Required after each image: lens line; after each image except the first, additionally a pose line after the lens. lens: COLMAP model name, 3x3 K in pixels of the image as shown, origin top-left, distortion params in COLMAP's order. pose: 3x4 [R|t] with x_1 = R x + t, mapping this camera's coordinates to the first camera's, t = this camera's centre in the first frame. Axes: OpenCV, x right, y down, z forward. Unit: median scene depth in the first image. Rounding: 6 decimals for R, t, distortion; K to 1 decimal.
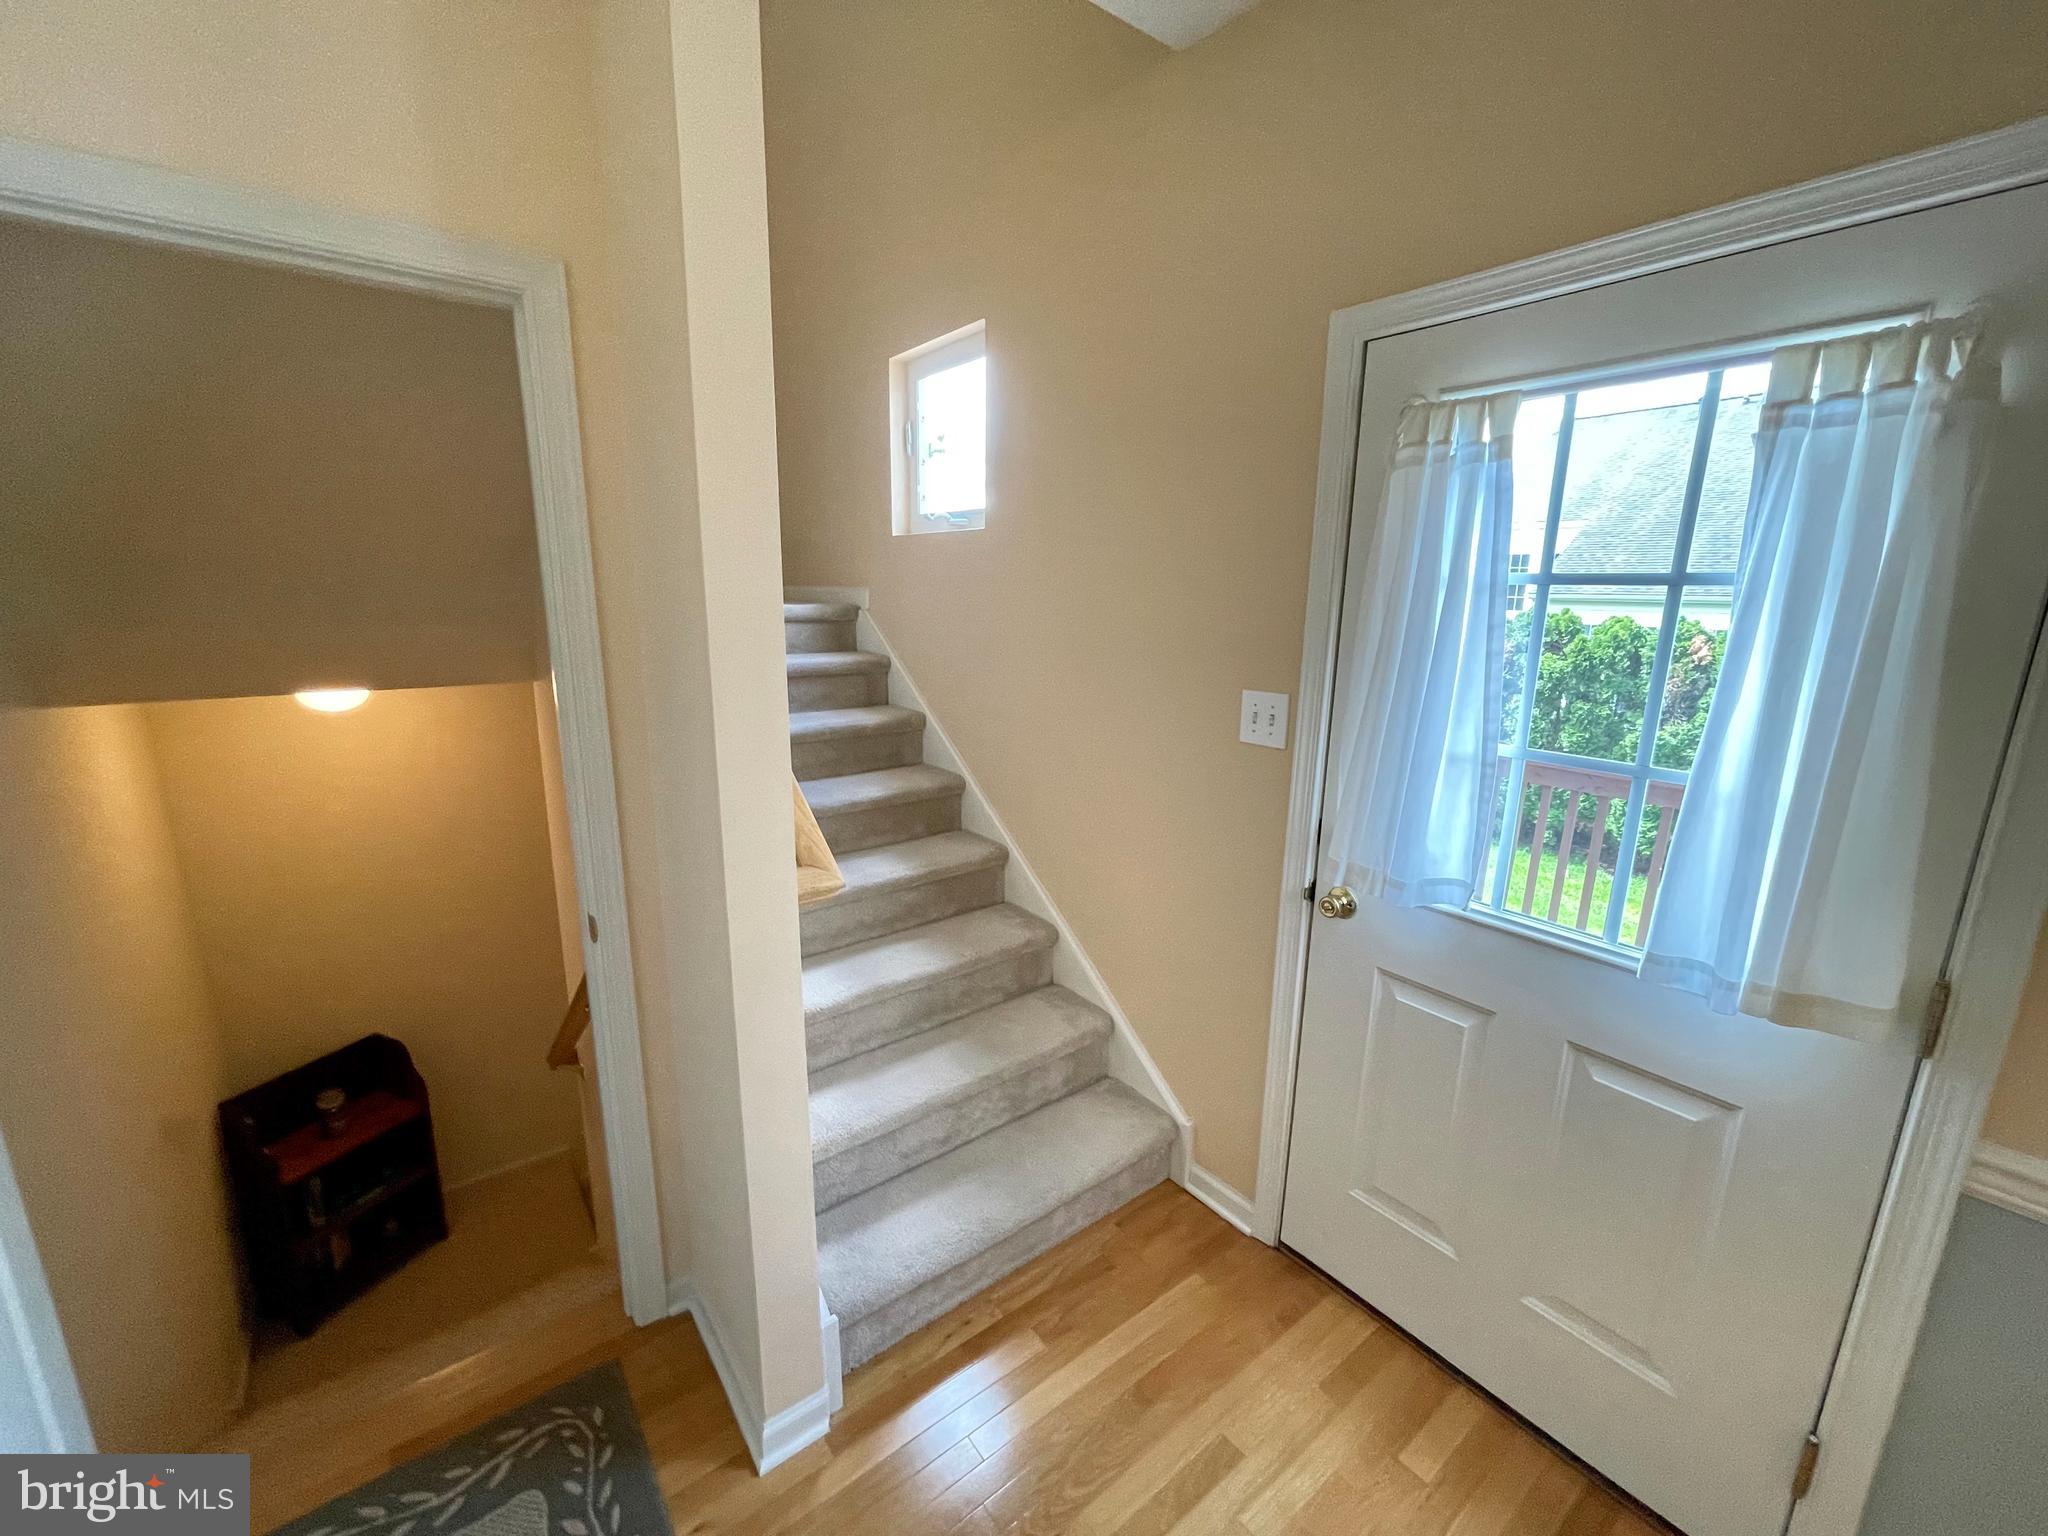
lens RADIAL K [[821.5, 0, 1016.7], [0, 821.5, 771.6], [0, 0, 1]] dist [-0.000481, 0.000585]
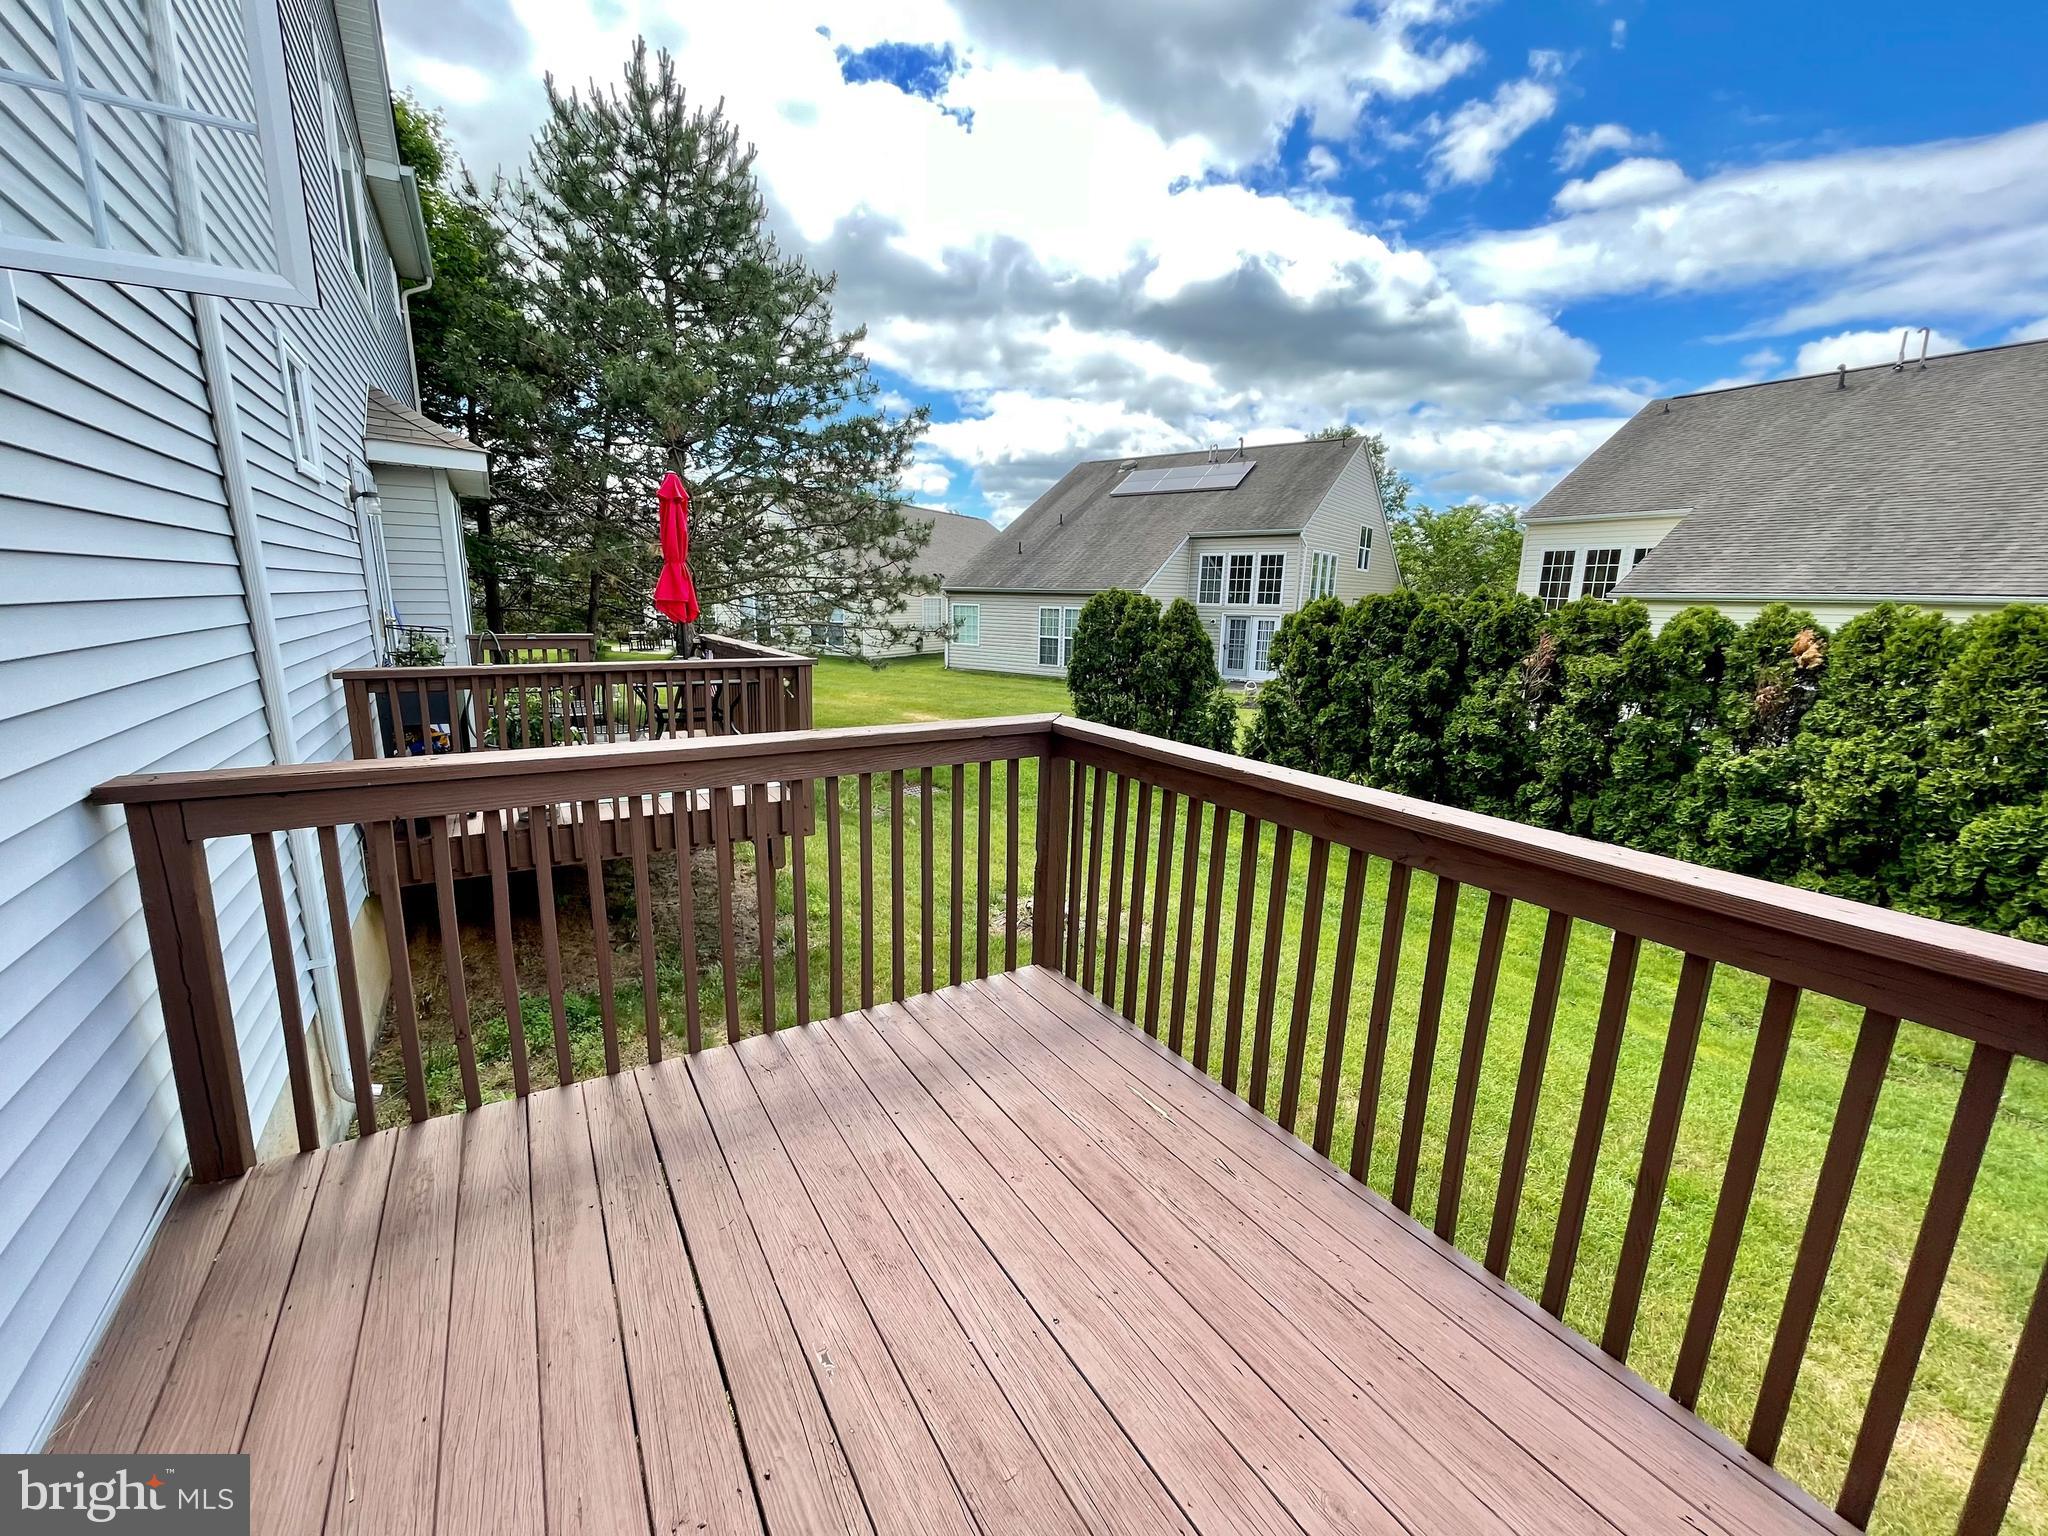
lens RADIAL K [[821.5, 0, 1016.6], [0, 821.5, 771.8], [0, 0, 1]] dist [-0.000481, 0.000585]
pose [[0.994814, 0.024989, -0.098595, 0.180167], [-0.026046, 0.999616, -0.009449, -0.009151], [0.098321, 0.011968, 0.995083, 0.171689]]
